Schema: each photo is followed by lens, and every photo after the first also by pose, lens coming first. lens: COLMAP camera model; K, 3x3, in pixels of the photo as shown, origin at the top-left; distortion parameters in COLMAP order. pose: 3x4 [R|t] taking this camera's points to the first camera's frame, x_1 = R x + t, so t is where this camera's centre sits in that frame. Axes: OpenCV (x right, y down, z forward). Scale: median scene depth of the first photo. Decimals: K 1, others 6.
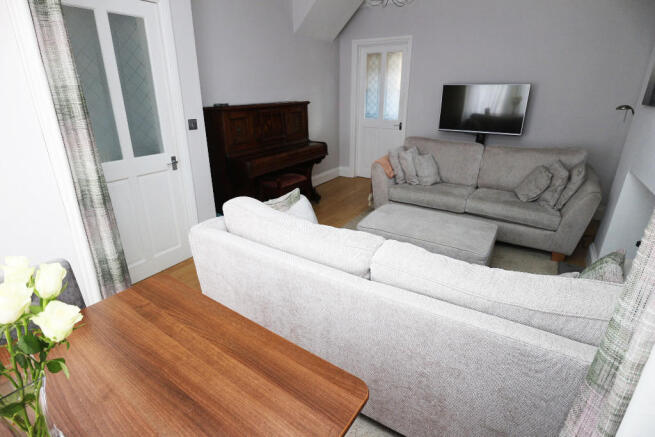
lens RADIAL K [[321.3, 0, 313.6], [0, 321.3, 198.4], [0, 0, 1]] dist [-0.048317, 0.012238]
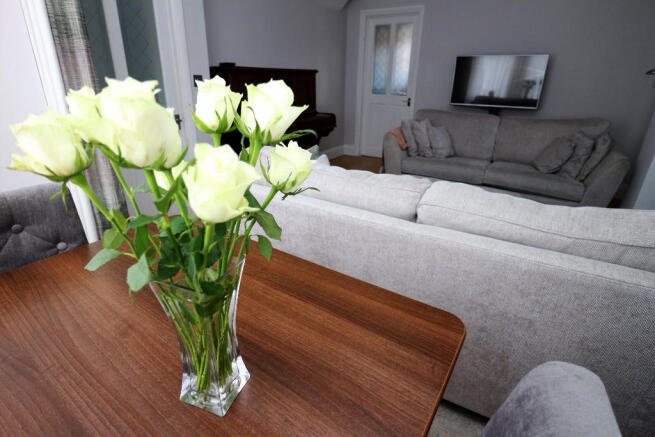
lens RADIAL K [[321.3, 0, 313.6], [0, 321.3, 198.4], [0, 0, 1]] dist [-0.048317, 0.012238]
pose [[0.999613, 0.009226, 0.026241, -0.058067], [-0.009769, 0.999739, 0.020632, 0.072684], [-0.026044, -0.020880, 0.999443, 0.059224]]
